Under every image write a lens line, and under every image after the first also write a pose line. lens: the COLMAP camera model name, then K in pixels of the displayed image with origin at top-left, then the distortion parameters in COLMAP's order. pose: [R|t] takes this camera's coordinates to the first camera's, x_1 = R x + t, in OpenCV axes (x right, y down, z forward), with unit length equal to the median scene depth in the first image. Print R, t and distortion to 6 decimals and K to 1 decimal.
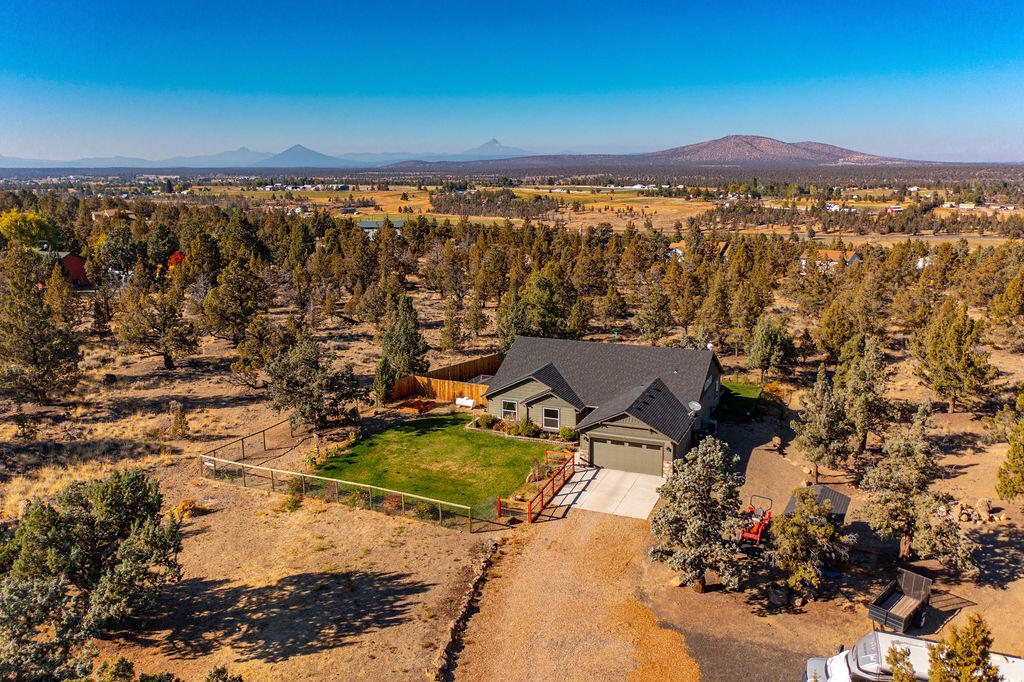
lens RADIAL K [[809.1, 0, 517.0], [0, 809.1, 341.2], [0, 0, 1]] dist [-0.006653, 0.006669]
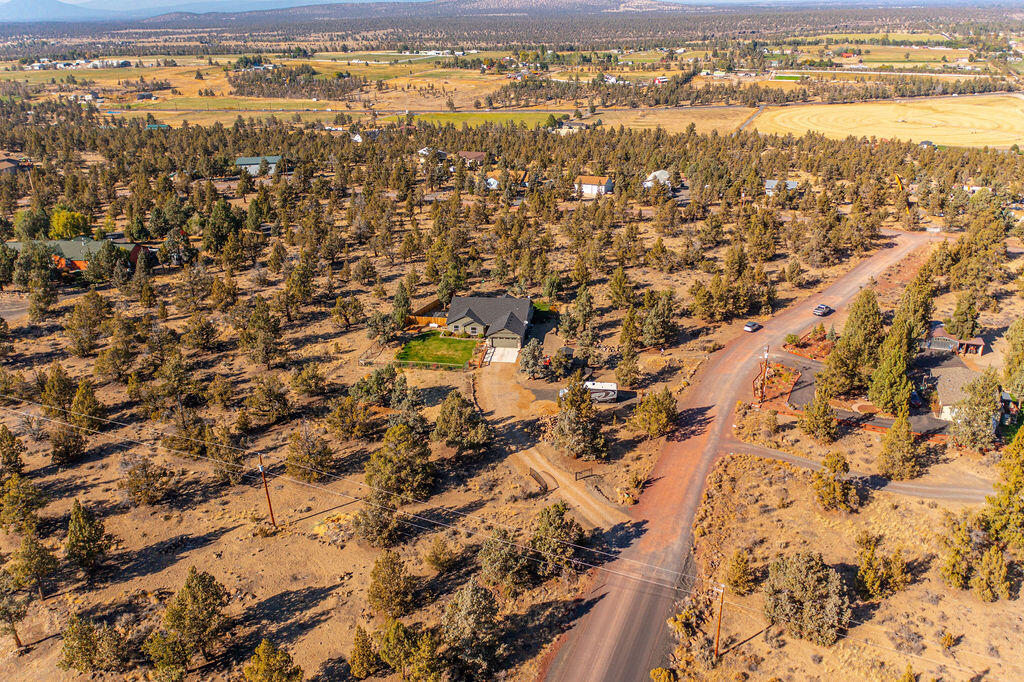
lens RADIAL K [[809.1, 0, 513.0], [0, 809.1, 337.3], [0, 0, 1]] dist [-0.006653, 0.006669]
pose [[0.969485, -0.105895, 0.221101, -0.342325], [0.066503, 0.981678, 0.178565, -0.282776], [-0.235959, -0.158412, 0.958764, -1.289331]]
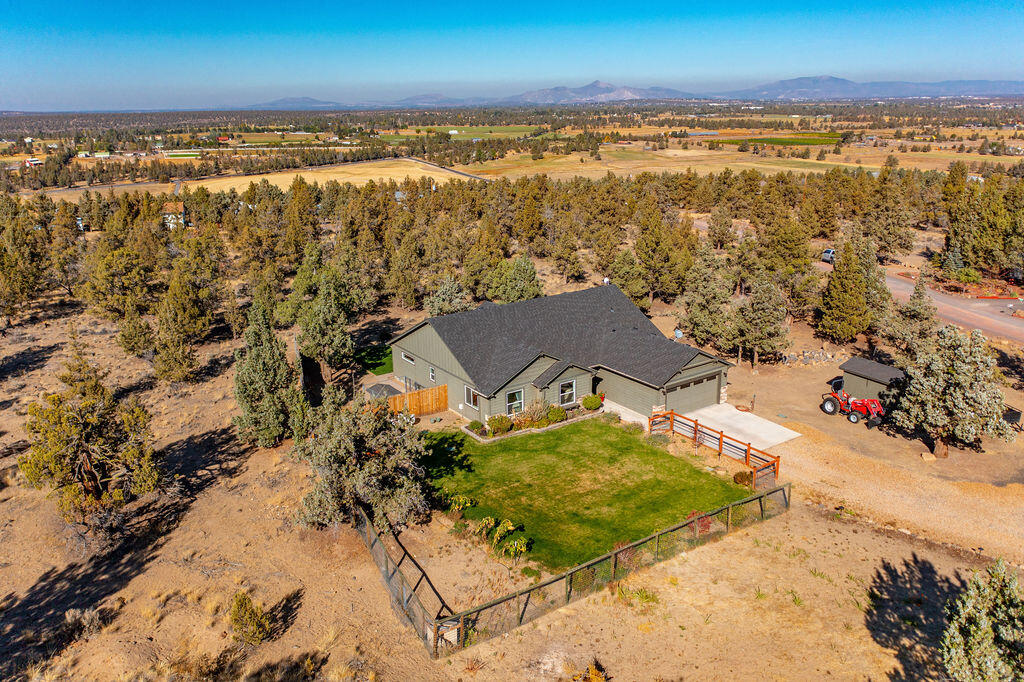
lens RADIAL K [[809.1, 0, 515.6], [0, 809.1, 338.0], [0, 0, 1]] dist [-0.006653, 0.006669]
pose [[0.527627, -0.237957, 0.815467, -0.537721], [0.192690, 0.968467, 0.157929, -0.086416], [-0.827333, 0.073805, 0.556841, 0.447170]]
